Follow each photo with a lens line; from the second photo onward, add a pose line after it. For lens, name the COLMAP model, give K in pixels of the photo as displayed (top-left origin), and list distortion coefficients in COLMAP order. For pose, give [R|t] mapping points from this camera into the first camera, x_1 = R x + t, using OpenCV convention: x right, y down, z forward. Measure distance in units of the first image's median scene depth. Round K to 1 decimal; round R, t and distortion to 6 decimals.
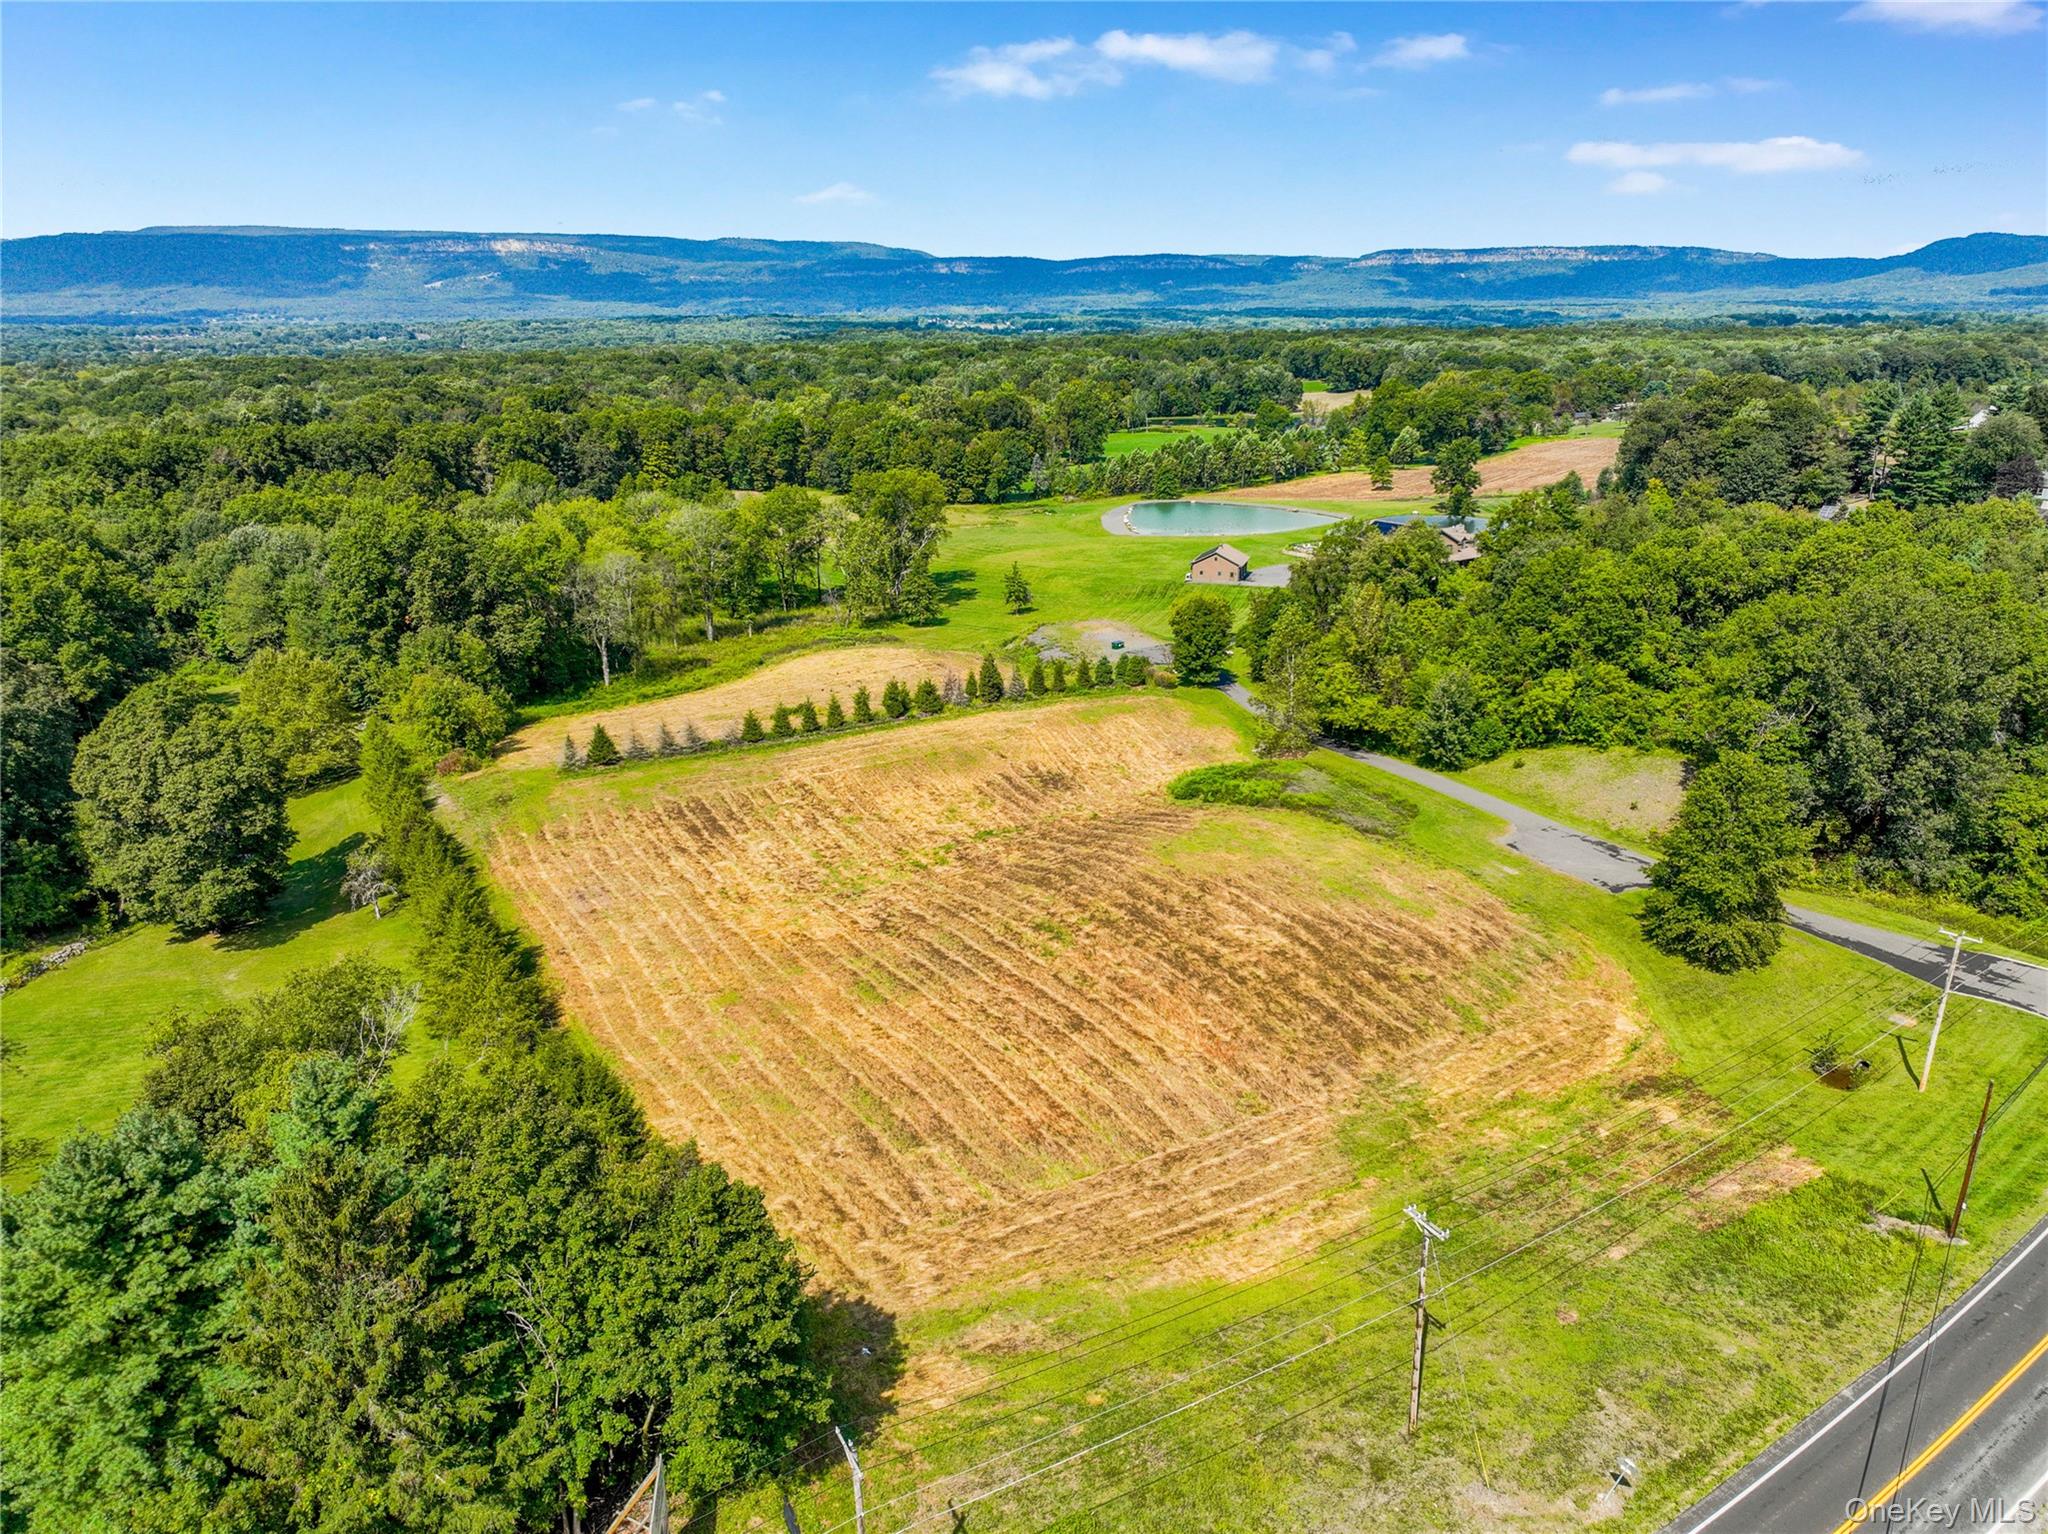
lens RADIAL K [[1438.7, 0, 1033.5], [0, 1438.7, 763.6], [0, 0, 1]] dist [0.003257, 0.009972]
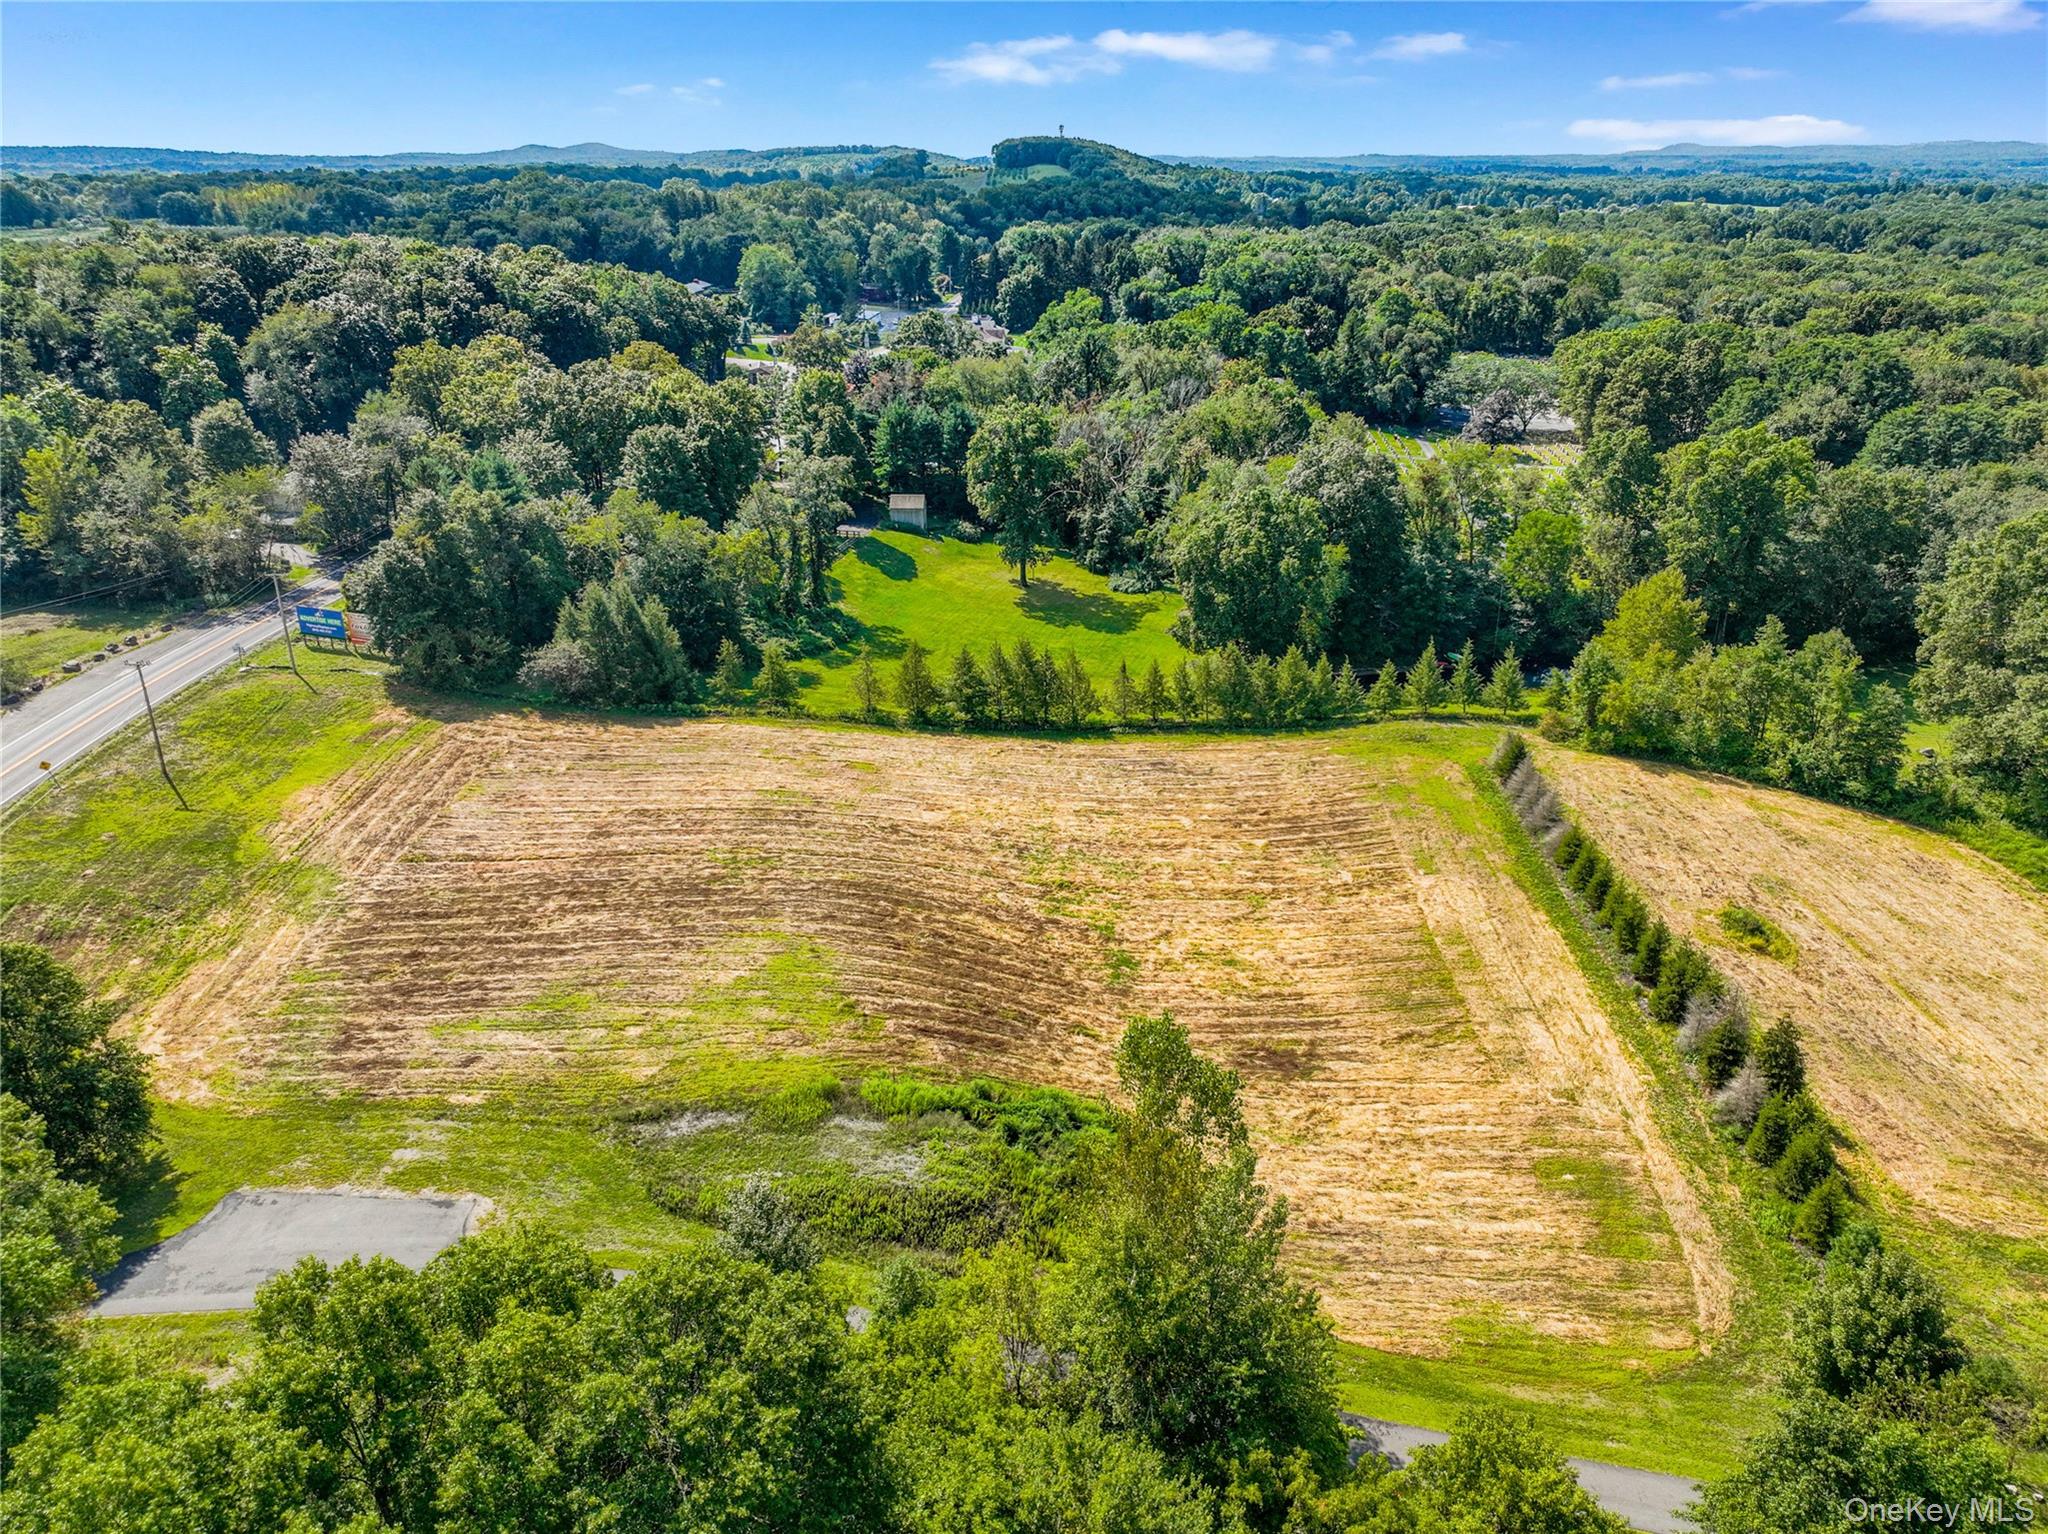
lens RADIAL K [[1438.7, 0, 1033.5], [0, 1438.7, 763.6], [0, 0, 1]] dist [0.003257, 0.009972]
pose [[-0.505431, 0.345072, -0.790863, 0.530977], [-0.254993, 0.815884, 0.518952, -0.398328], [0.824329, 0.463959, -0.324382, 1.126529]]
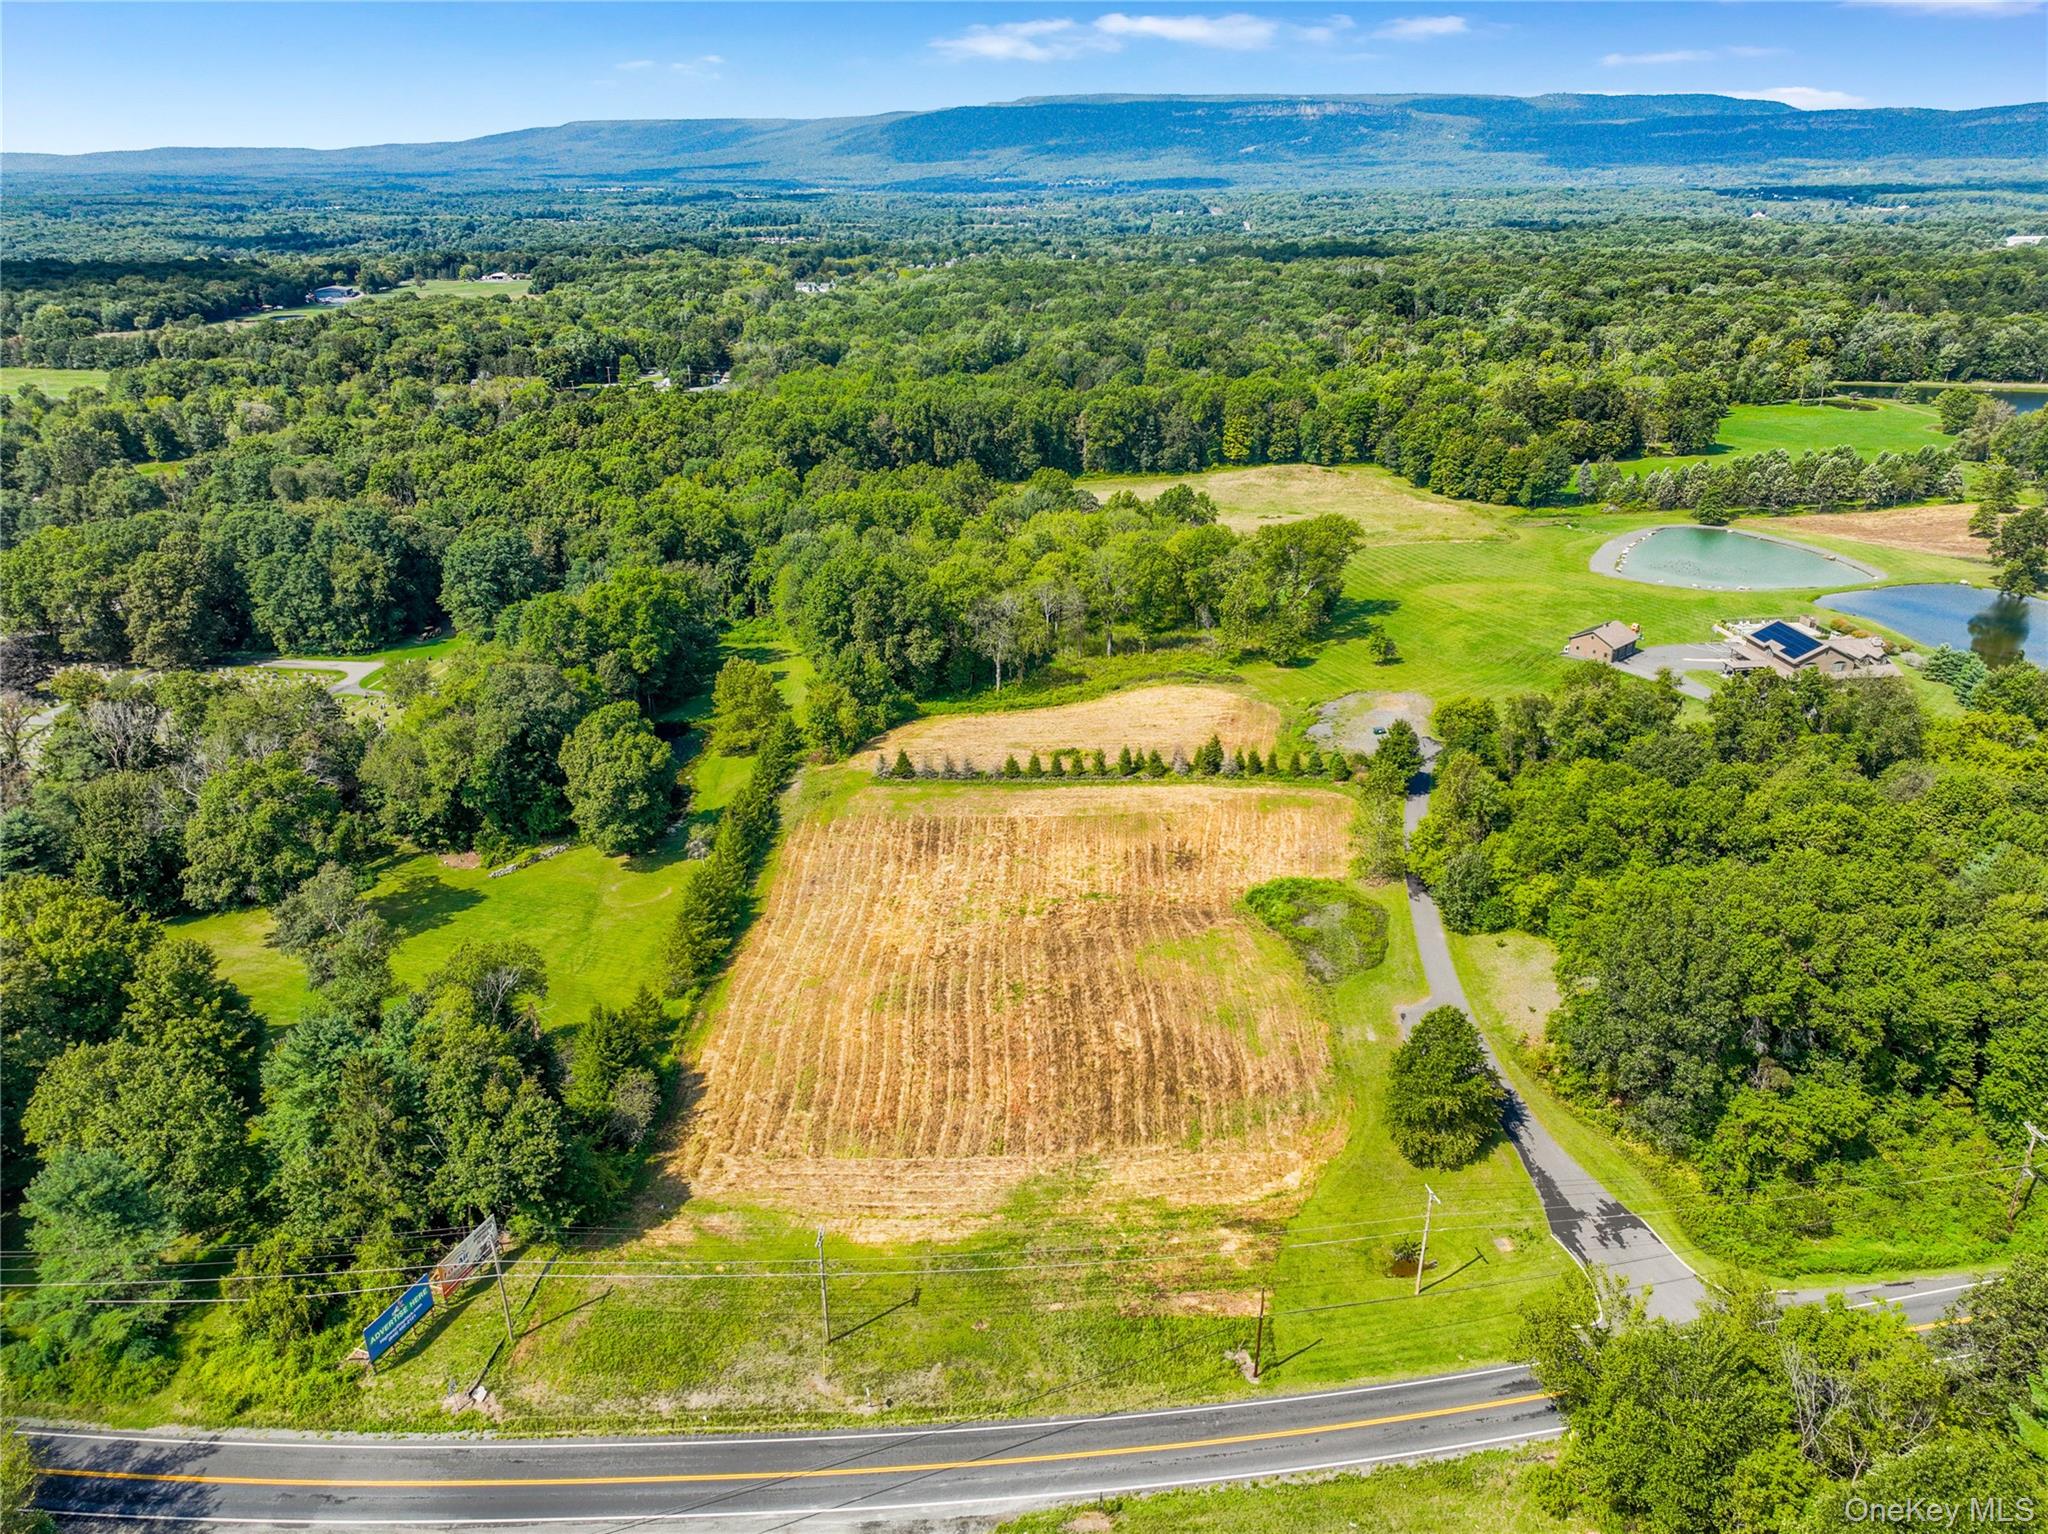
lens RADIAL K [[1438.7, 0, 1033.5], [0, 1438.7, 763.6], [0, 0, 1]] dist [0.003257, 0.009972]
pose [[0.867345, 0.190397, -0.459850, 0.503083], [-0.148878, 0.980882, 0.125320, -0.227577], [0.474919, -0.040234, 0.879109, -0.203368]]
